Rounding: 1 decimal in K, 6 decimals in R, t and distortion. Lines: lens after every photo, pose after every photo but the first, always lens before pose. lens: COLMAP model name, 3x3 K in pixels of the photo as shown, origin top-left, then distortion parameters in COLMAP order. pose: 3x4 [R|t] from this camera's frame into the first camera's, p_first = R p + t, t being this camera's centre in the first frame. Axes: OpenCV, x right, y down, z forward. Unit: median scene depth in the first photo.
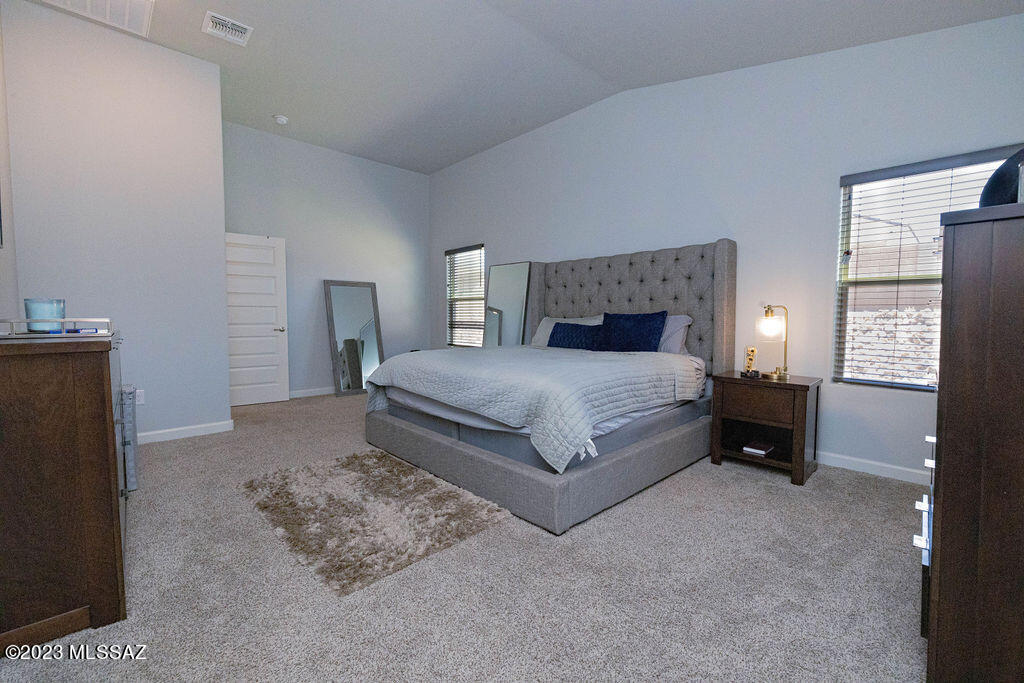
lens RADIAL K [[428.5, 0, 510.3], [0, 428.5, 340.5], [0, 0, 1]] dist [0.000992, 0.000190]
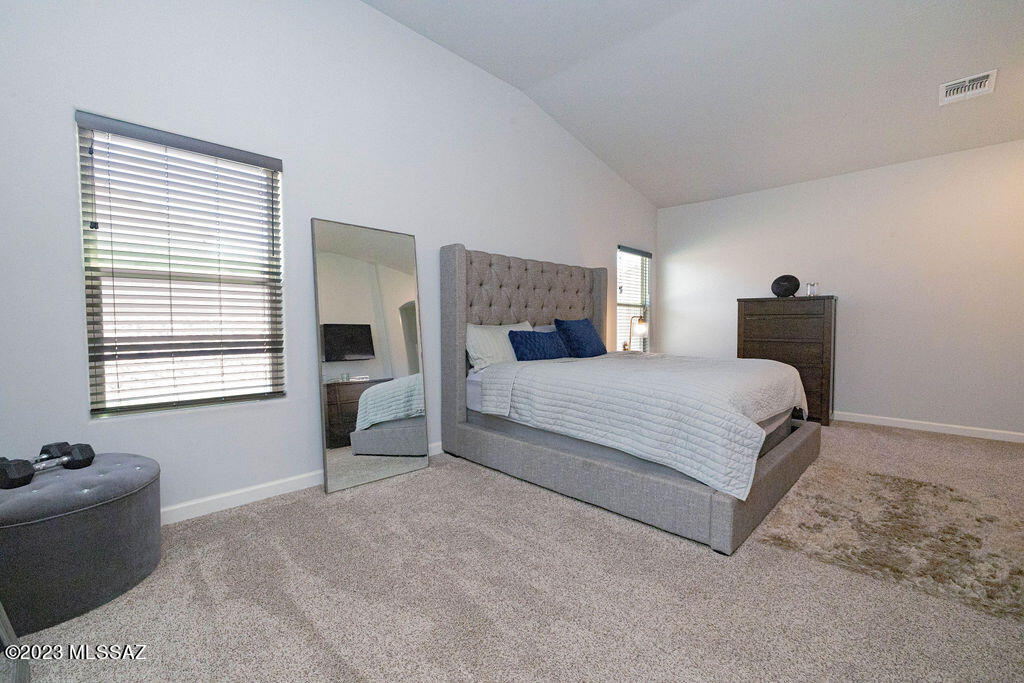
lens RADIAL K [[451.2, 0, 508.7], [0, 451.2, 339.0], [0, 0, 1]] dist [0.001459, 0.000039]
pose [[-0.054846, -0.041661, 0.997625, -0.517044], [0.053685, 0.997561, 0.044610, -0.045825], [-0.997051, 0.056004, -0.052476, 0.755393]]
